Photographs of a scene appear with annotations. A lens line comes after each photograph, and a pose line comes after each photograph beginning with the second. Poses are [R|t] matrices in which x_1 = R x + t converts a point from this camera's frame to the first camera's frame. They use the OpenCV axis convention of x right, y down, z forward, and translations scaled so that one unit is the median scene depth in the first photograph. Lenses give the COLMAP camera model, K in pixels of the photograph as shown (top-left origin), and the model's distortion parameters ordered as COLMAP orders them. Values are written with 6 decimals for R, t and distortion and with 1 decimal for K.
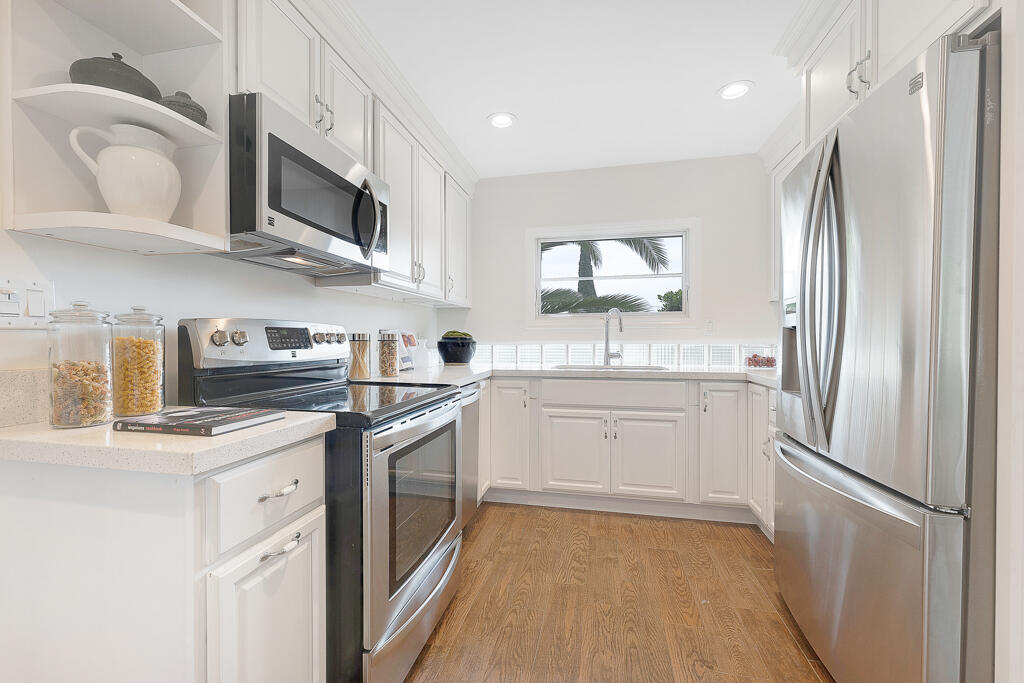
lens RADIAL K [[418.0, 0, 511.6], [0, 418.0, 345.3], [0, 0, 1]] dist [0.005576, 0.000681]
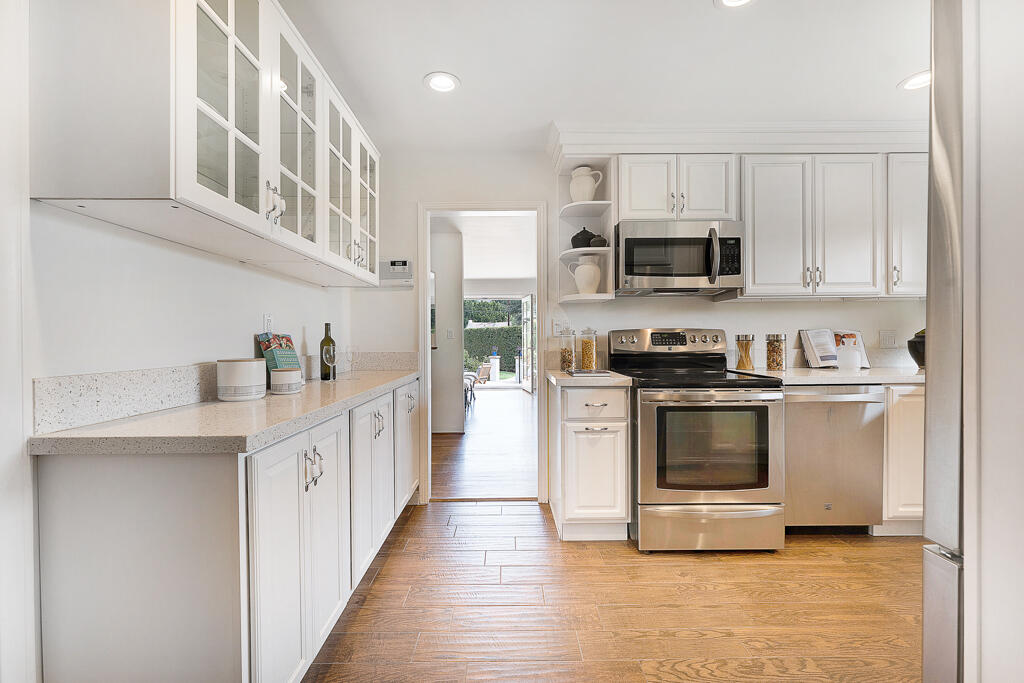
lens RADIAL K [[418.0, 0, 510.8], [0, 418.0, 341.4], [0, 0, 1]] dist [0.005576, 0.000681]
pose [[0.225255, 0.000022, -0.974300, 0.996814], [-0.005607, 0.999983, -0.001273, -0.001683], [0.974284, 0.005749, 0.225252, 0.001992]]
